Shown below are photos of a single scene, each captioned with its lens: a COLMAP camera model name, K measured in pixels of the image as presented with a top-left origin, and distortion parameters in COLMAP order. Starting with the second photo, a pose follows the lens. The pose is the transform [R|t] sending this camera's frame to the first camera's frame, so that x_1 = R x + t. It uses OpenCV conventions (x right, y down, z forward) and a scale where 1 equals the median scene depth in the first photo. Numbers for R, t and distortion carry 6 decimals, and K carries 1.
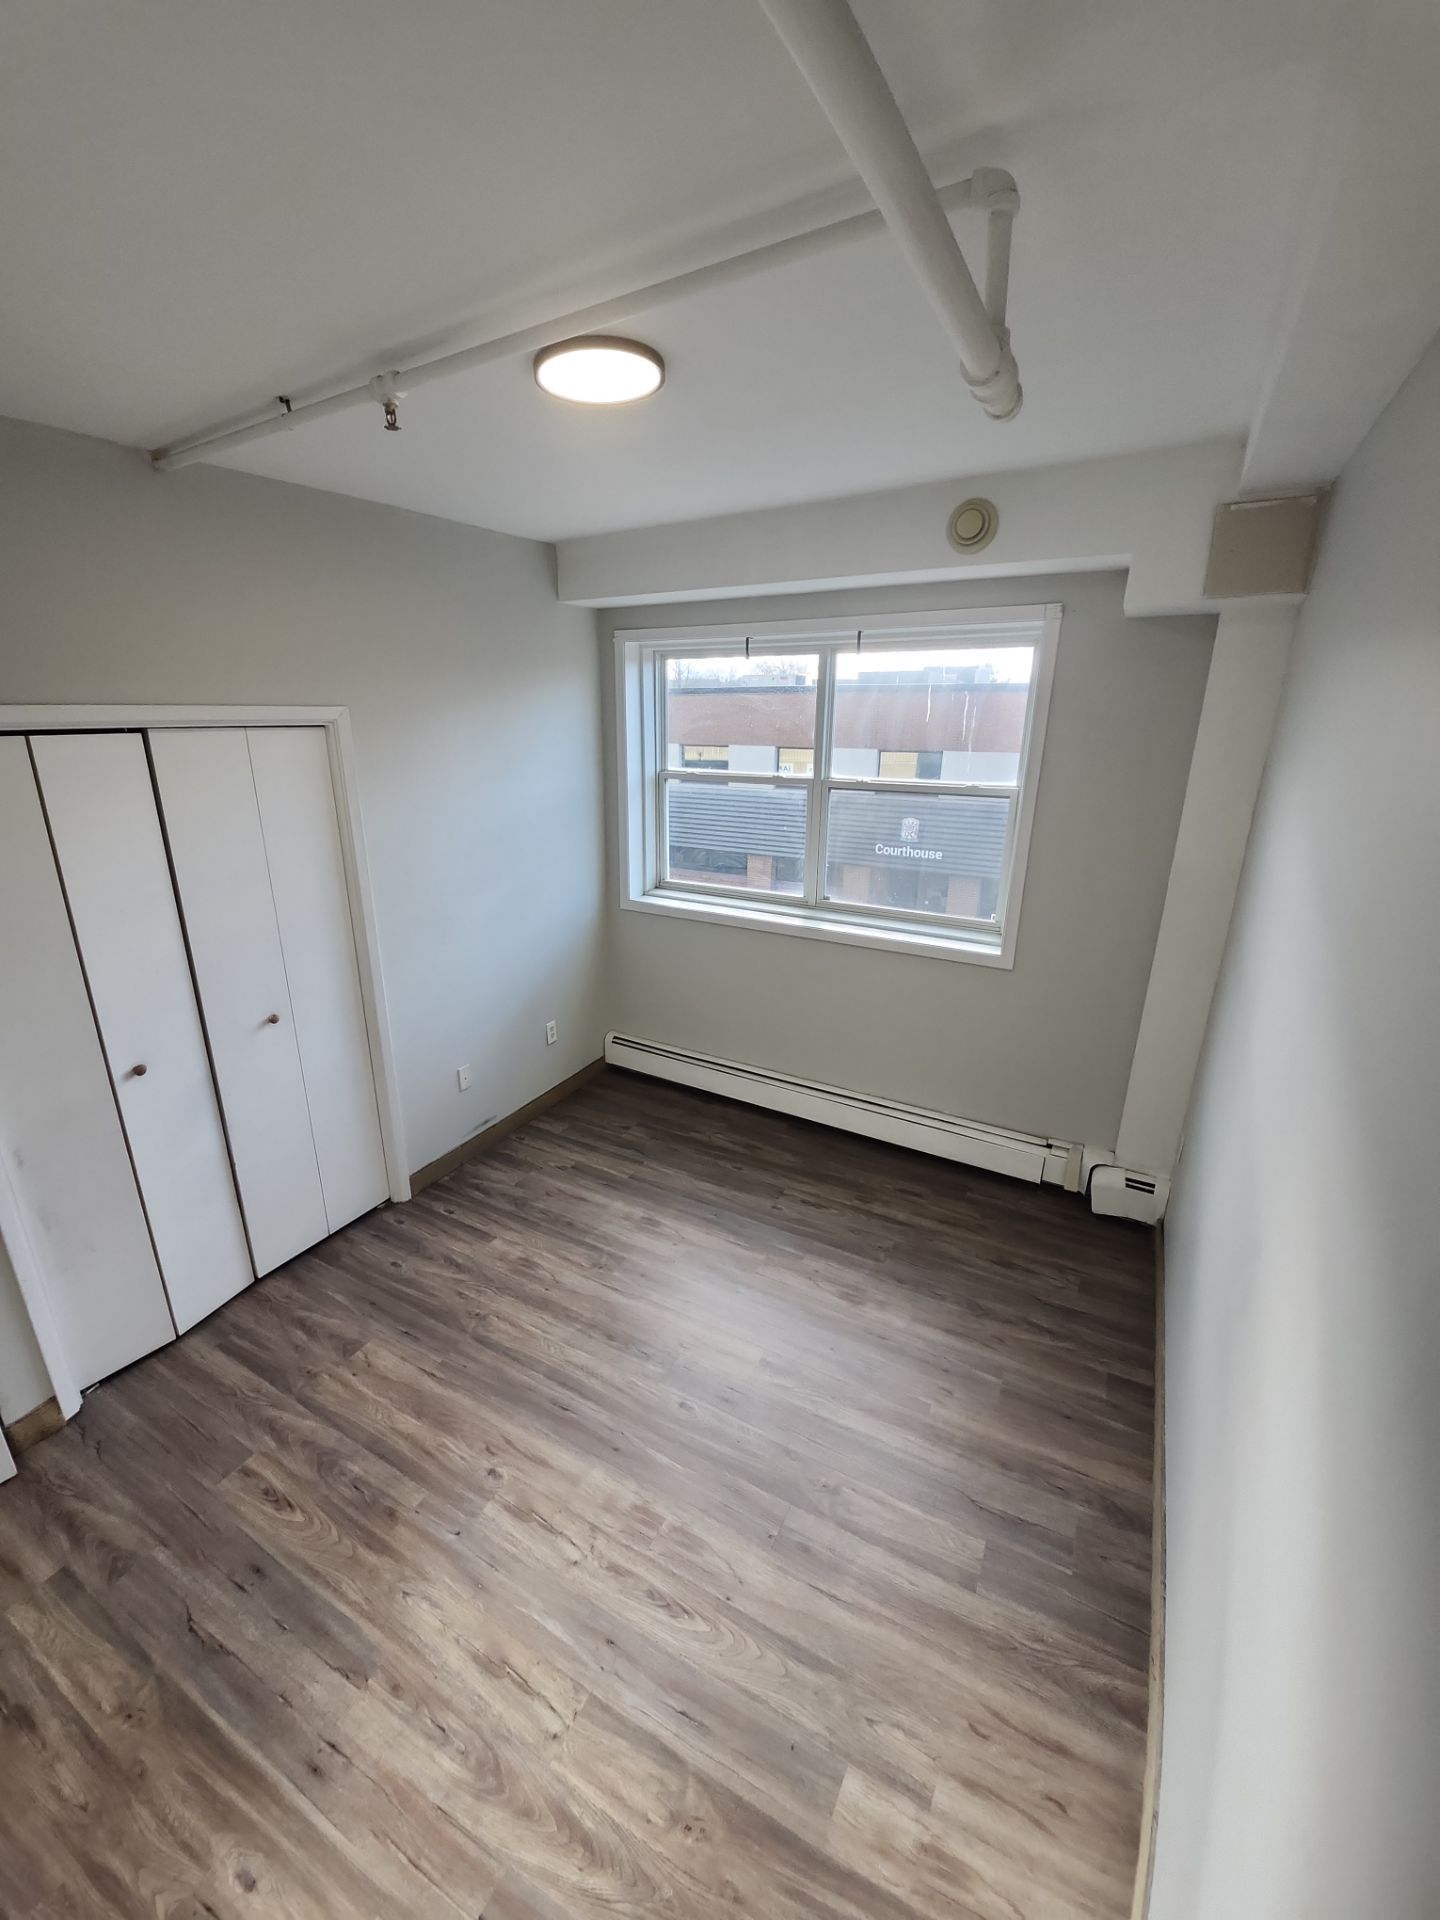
lens RADIAL K [[754.7, 0, 701.3], [0, 754.7, 961.0], [0, 0, 1]] dist [-0.005878, -0.008716]
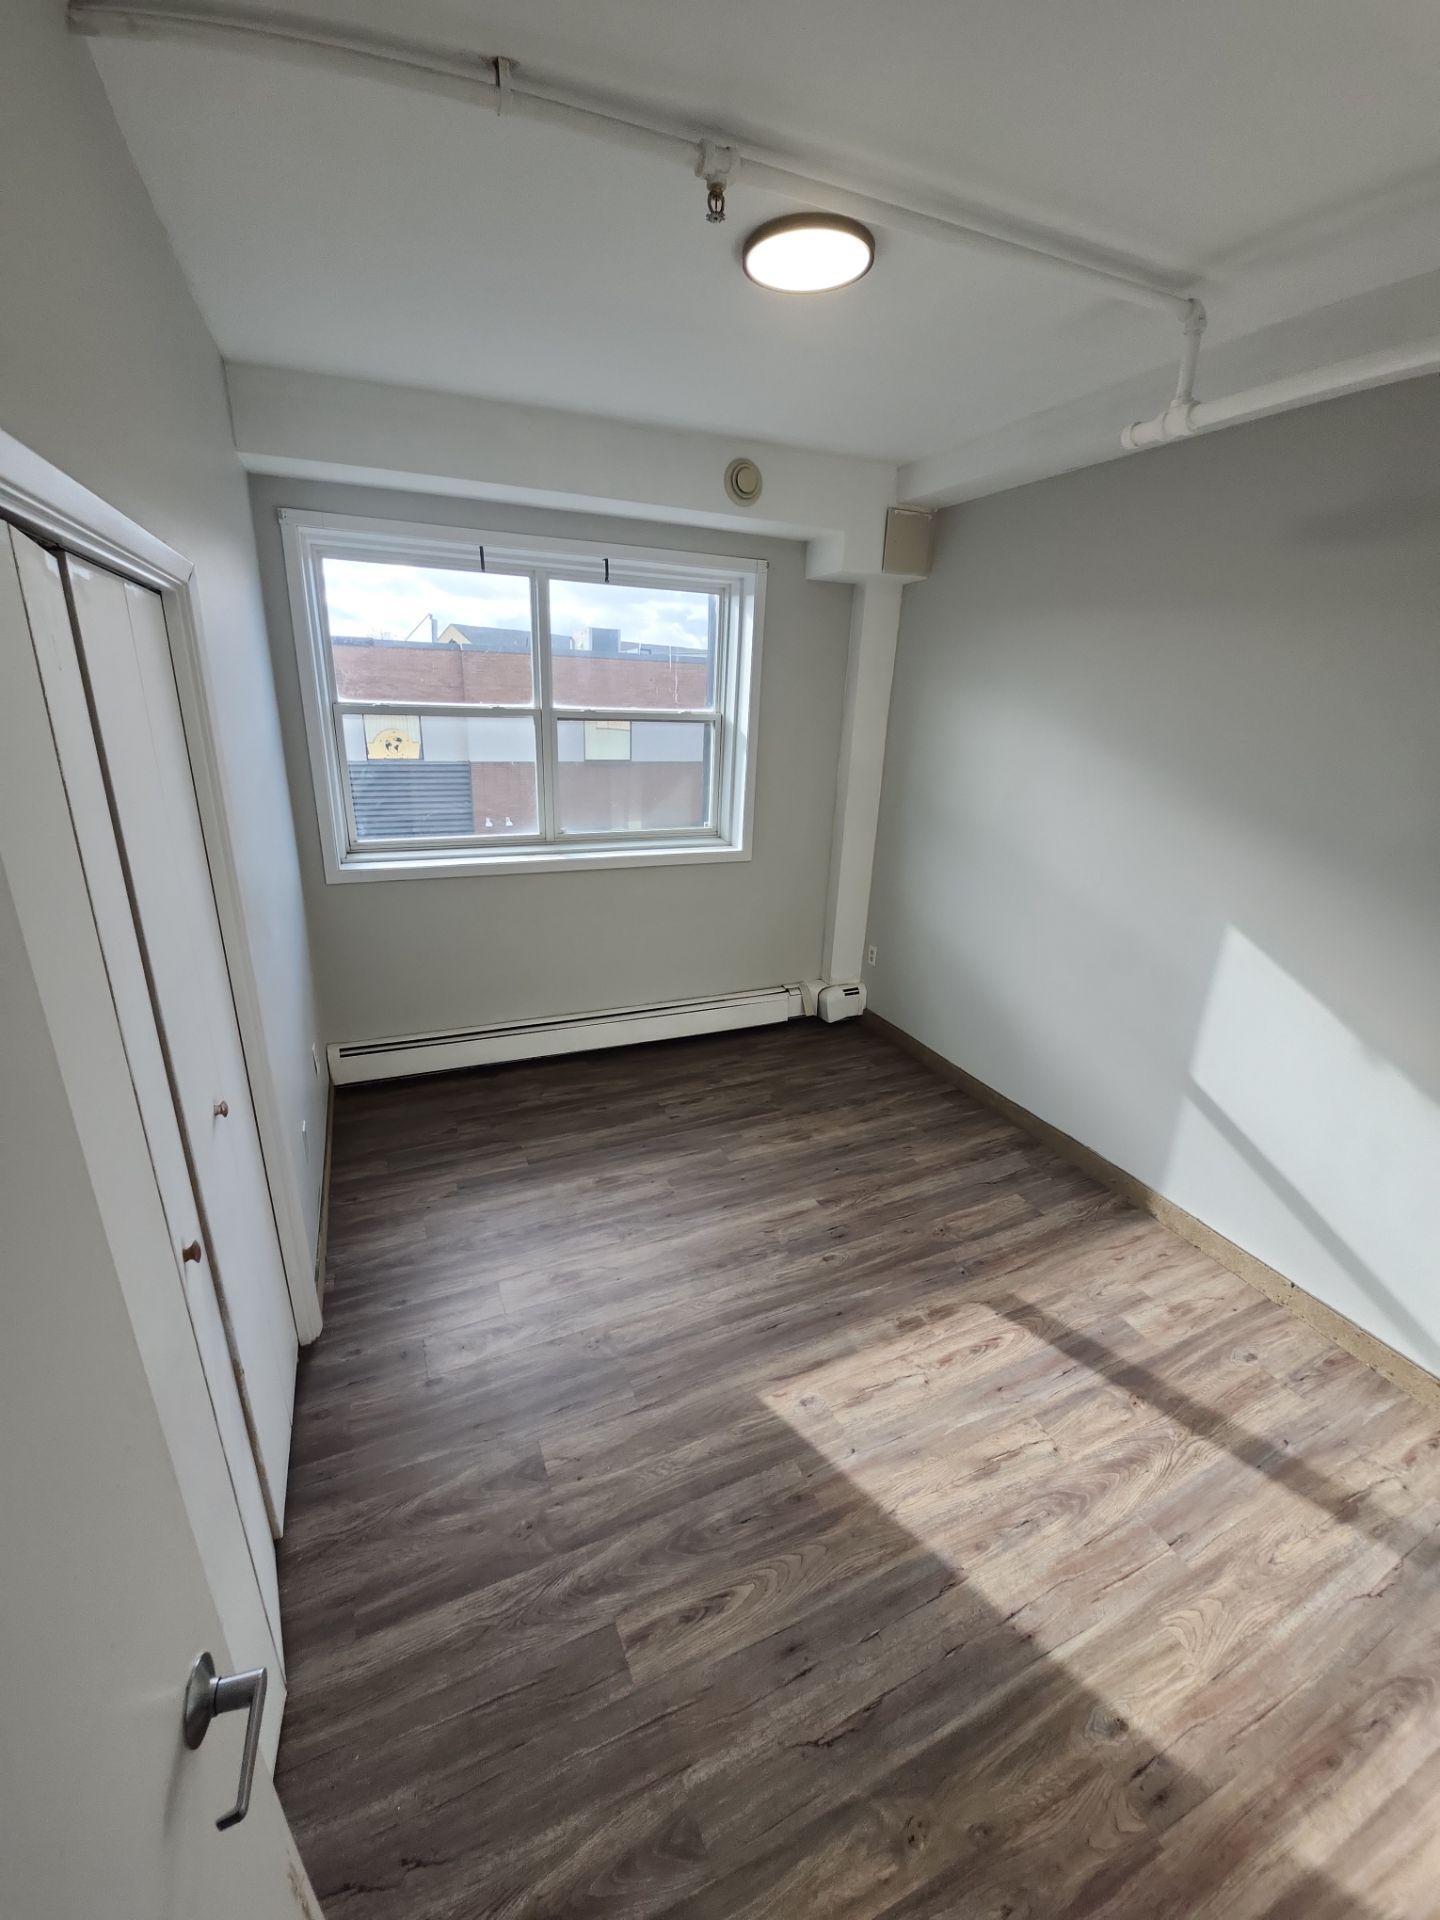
lens RADIAL K [[754.7, 0, 701.3], [0, 754.7, 961.0], [0, 0, 1]] dist [-0.005878, -0.008716]
pose [[0.597776, -0.250602, 0.761487, -1.017856], [0.215763, 0.965127, 0.148243, -0.051241], [-0.772081, 0.075685, 0.631001, 0.467199]]
